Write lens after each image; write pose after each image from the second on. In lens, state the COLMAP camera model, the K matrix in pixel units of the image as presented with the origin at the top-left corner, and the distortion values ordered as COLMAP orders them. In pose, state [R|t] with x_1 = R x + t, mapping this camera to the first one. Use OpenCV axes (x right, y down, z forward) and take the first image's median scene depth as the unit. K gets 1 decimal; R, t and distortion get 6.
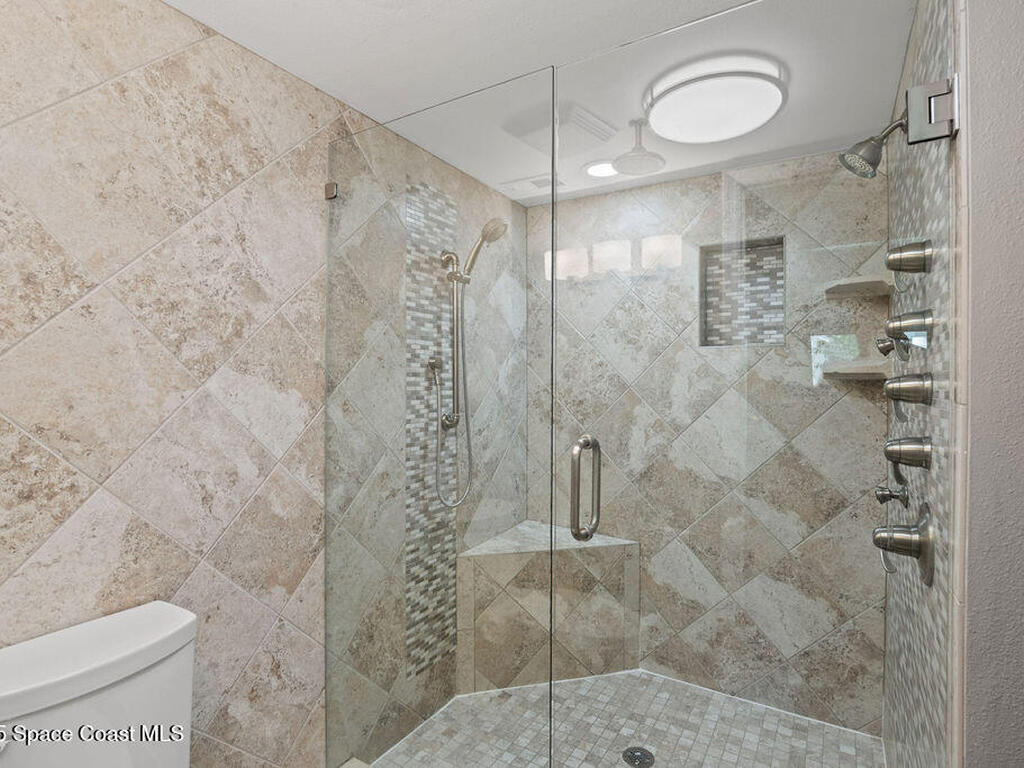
lens RADIAL K [[509.7, 0, 509.3], [0, 509.7, 362.4], [0, 0, 1]] dist [-0.001118, -0.000205]
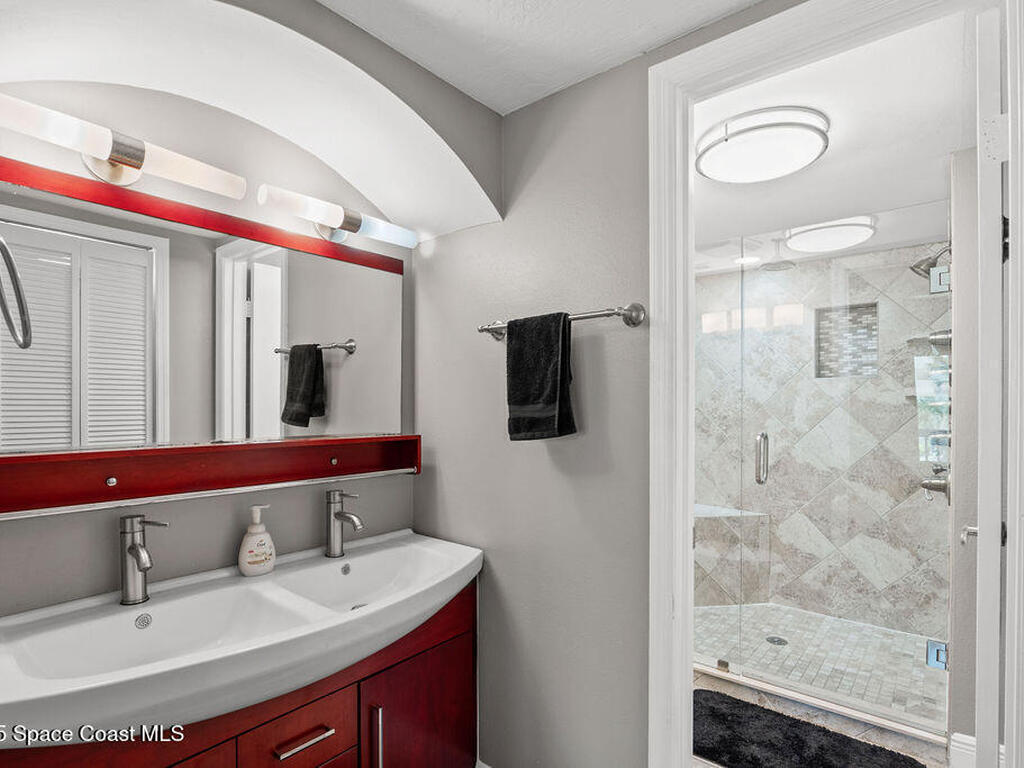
lens RADIAL K [[540.7, 0, 510.3], [0, 540.7, 392.4], [0, 0, 1]] dist [0.002015, 0.000166]
pose [[0.992438, -0.009595, -0.122370, -0.300309], [0.011971, 0.999753, 0.018701, -0.029525], [0.122160, -0.020025, 0.992308, -0.636820]]
